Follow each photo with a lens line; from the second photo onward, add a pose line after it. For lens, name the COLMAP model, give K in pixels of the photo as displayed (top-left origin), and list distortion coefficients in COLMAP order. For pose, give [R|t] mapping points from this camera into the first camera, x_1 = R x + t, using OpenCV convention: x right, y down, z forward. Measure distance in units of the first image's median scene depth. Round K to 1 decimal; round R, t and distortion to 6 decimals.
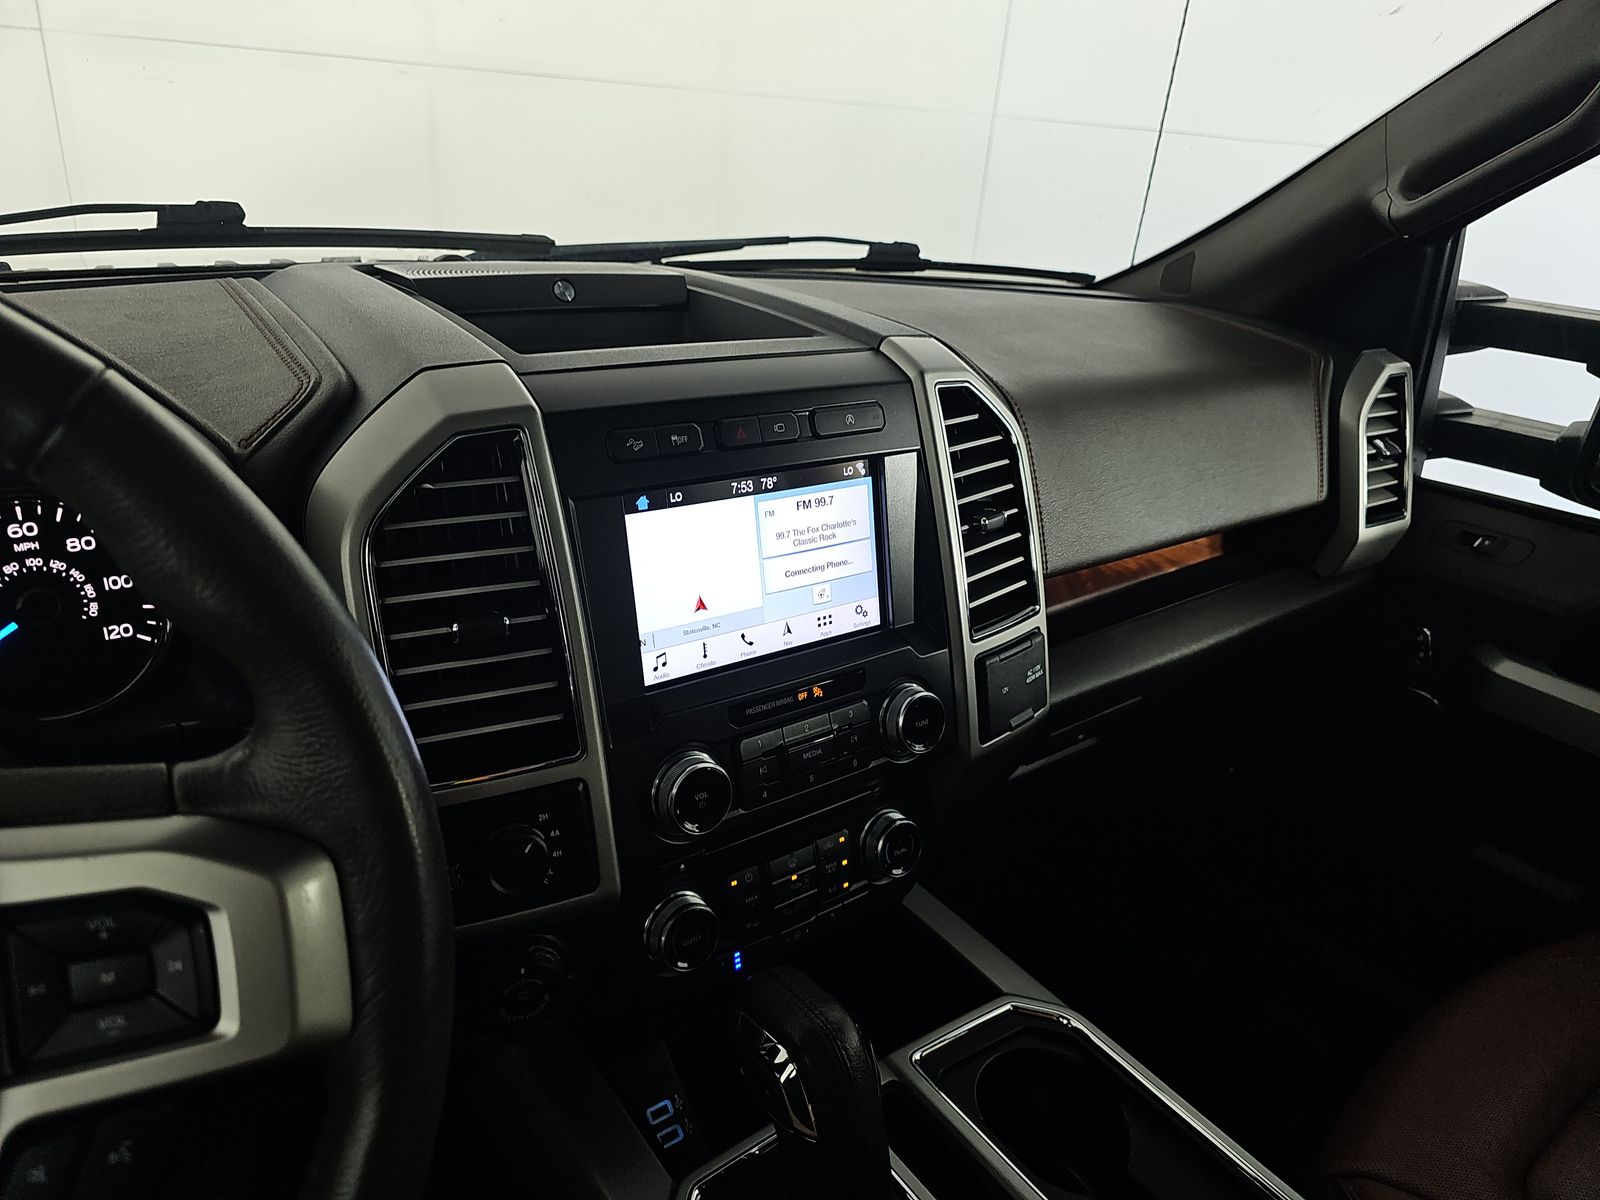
lens RADIAL K [[1069.3, 0, 760.7], [0, 1069.3, 620.7], [0, 0, 1]] dist [0.036867, -0.033562]
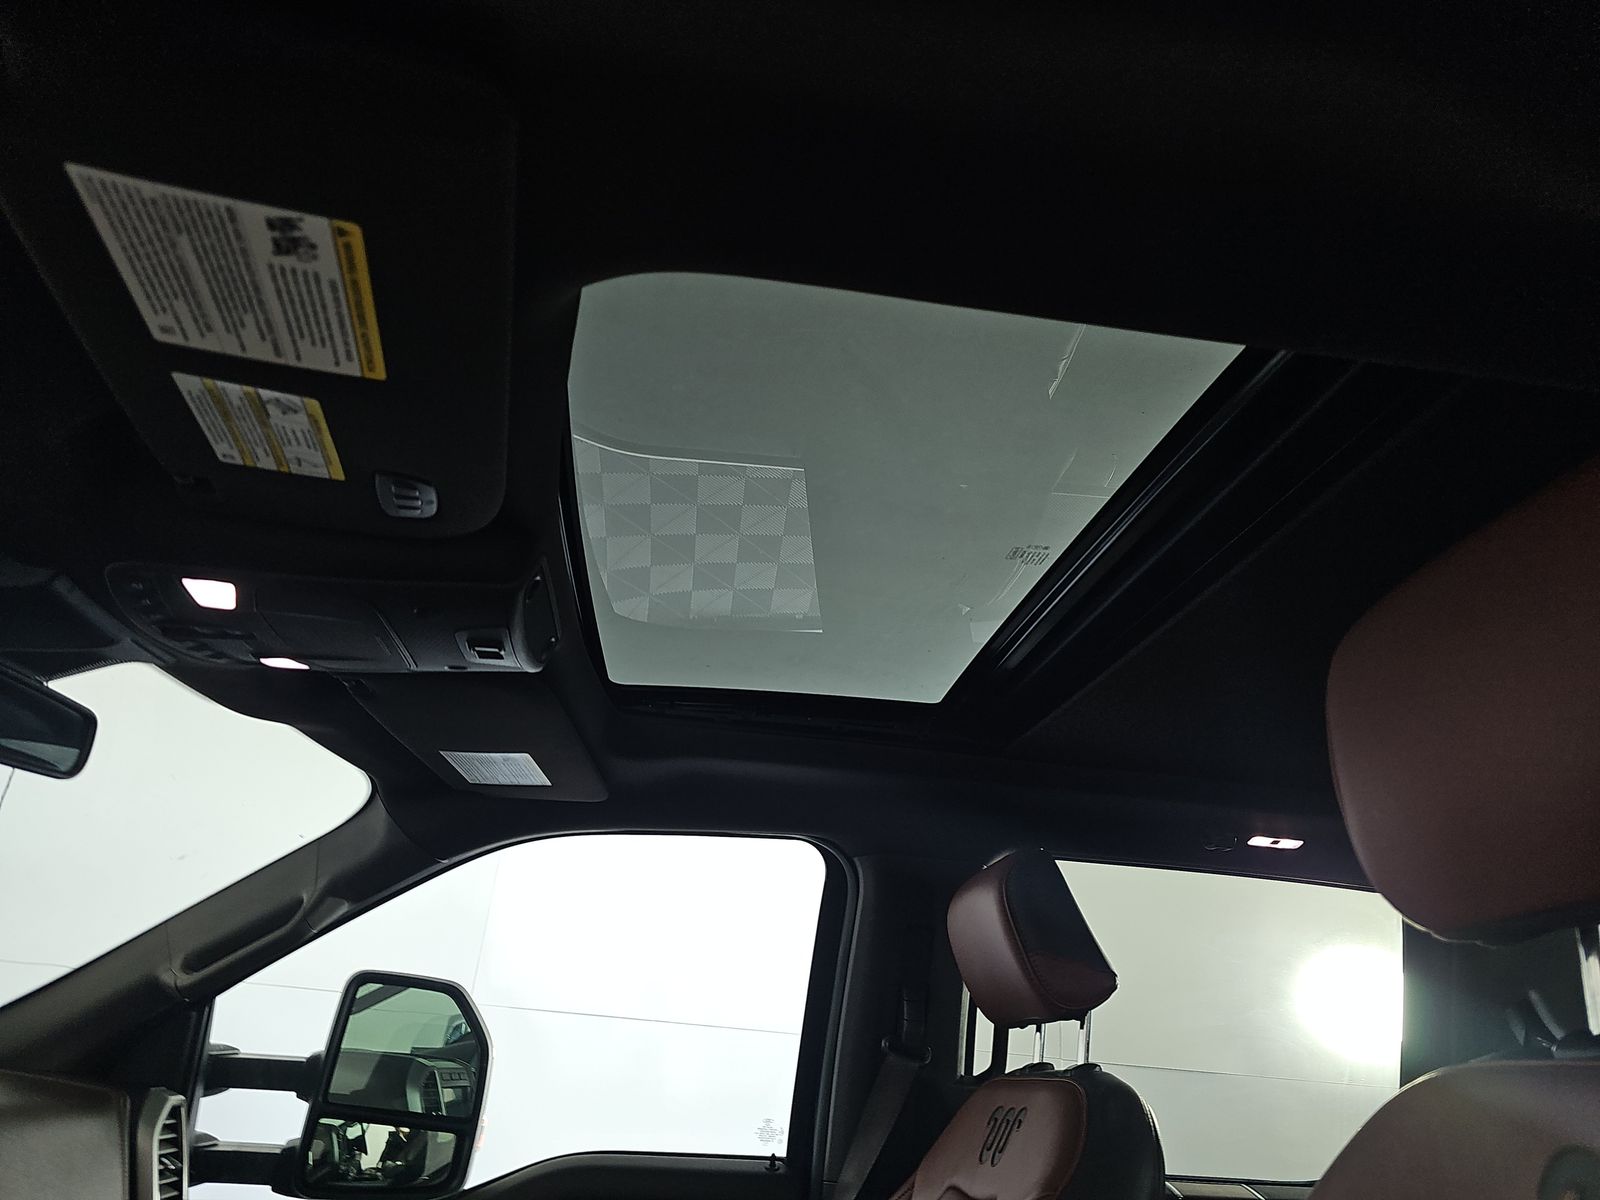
lens RADIAL K [[1069.3, 0, 800.9], [0, 1069.3, 602.0], [0, 0, 1]] dist [0.036867, -0.033562]
pose [[0.478793, 0.310049, 0.821357, -0.621068], [0.328625, 0.804254, -0.495158, 0.348283], [-0.814102, 0.506997, 0.283181, -0.613214]]
